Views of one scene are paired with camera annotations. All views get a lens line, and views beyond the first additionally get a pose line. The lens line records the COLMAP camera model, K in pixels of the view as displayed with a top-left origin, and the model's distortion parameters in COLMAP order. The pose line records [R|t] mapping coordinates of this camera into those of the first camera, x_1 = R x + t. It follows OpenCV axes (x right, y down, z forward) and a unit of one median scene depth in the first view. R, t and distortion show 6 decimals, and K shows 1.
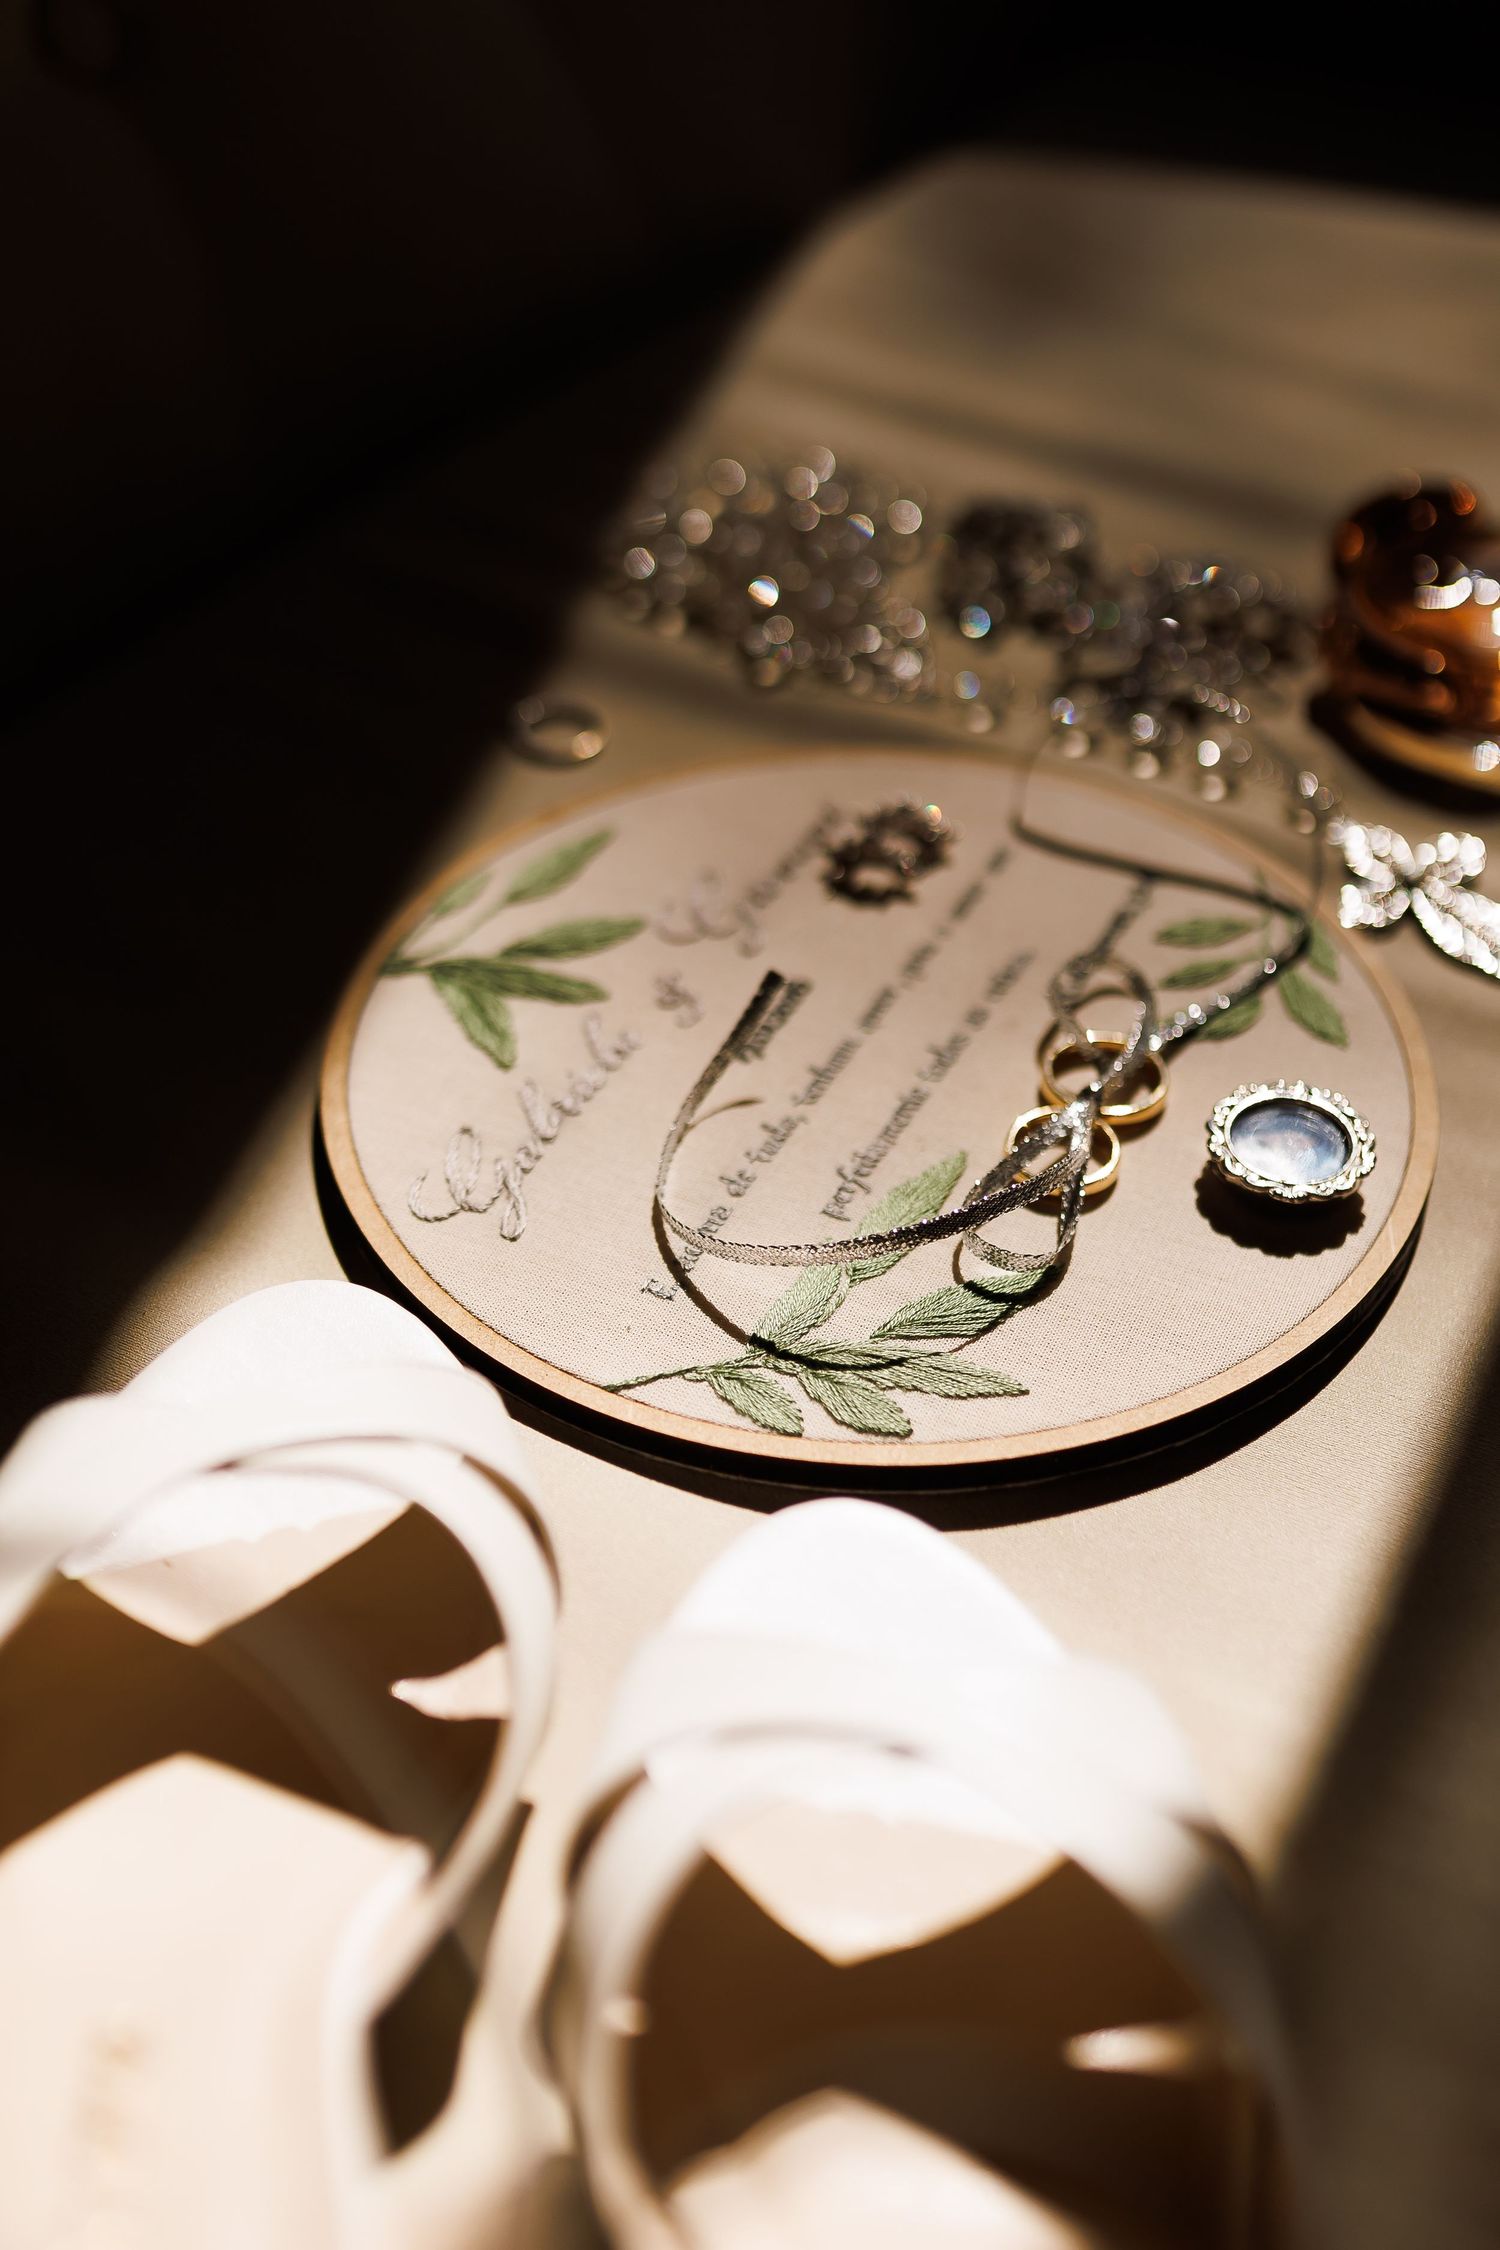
lens RADIAL K [[2221.9, 0, 758.2], [0, 2221.9, 1158.1], [0, 0, 1]] dist [-0.061437, 0.085313]
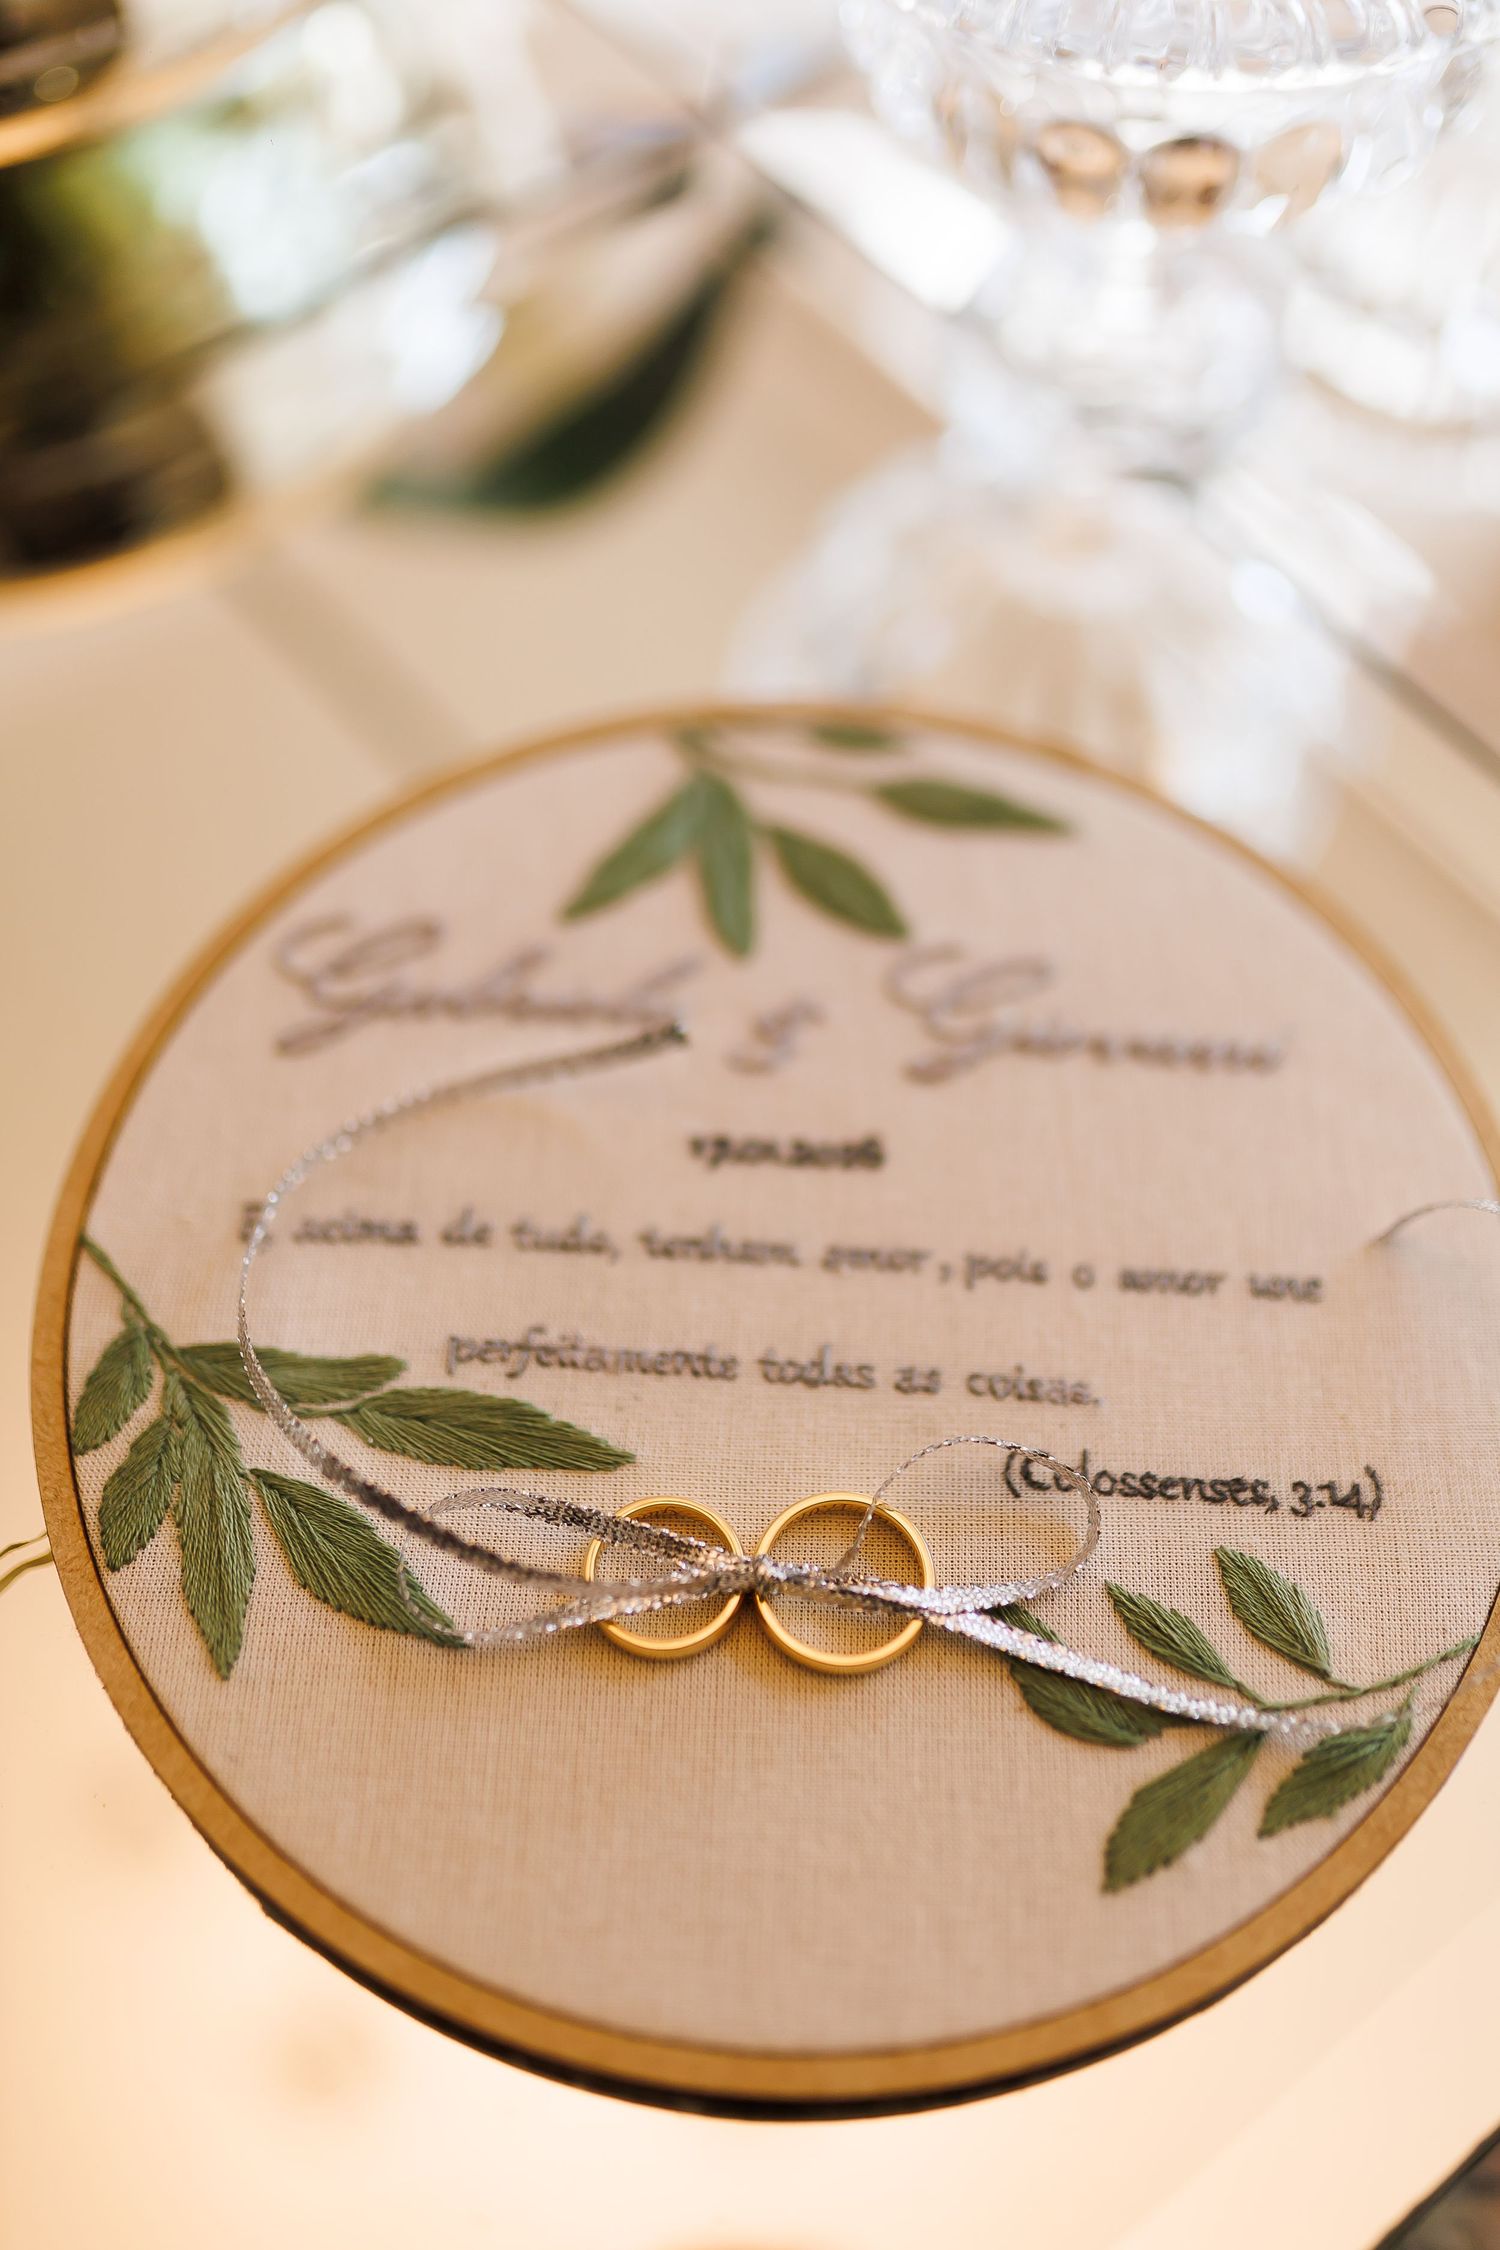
lens RADIAL K [[2320.6, 0, 755.7], [0, 2320.6, 1137.7], [0, 0, 1]] dist [-0.065260, 0.039450]
pose [[0.419584, 0.775051, -0.472488, 0.373391], [-0.630568, 0.623300, 0.462472, -0.428419], [0.652942, 0.103890, 0.750249, 0.439921]]
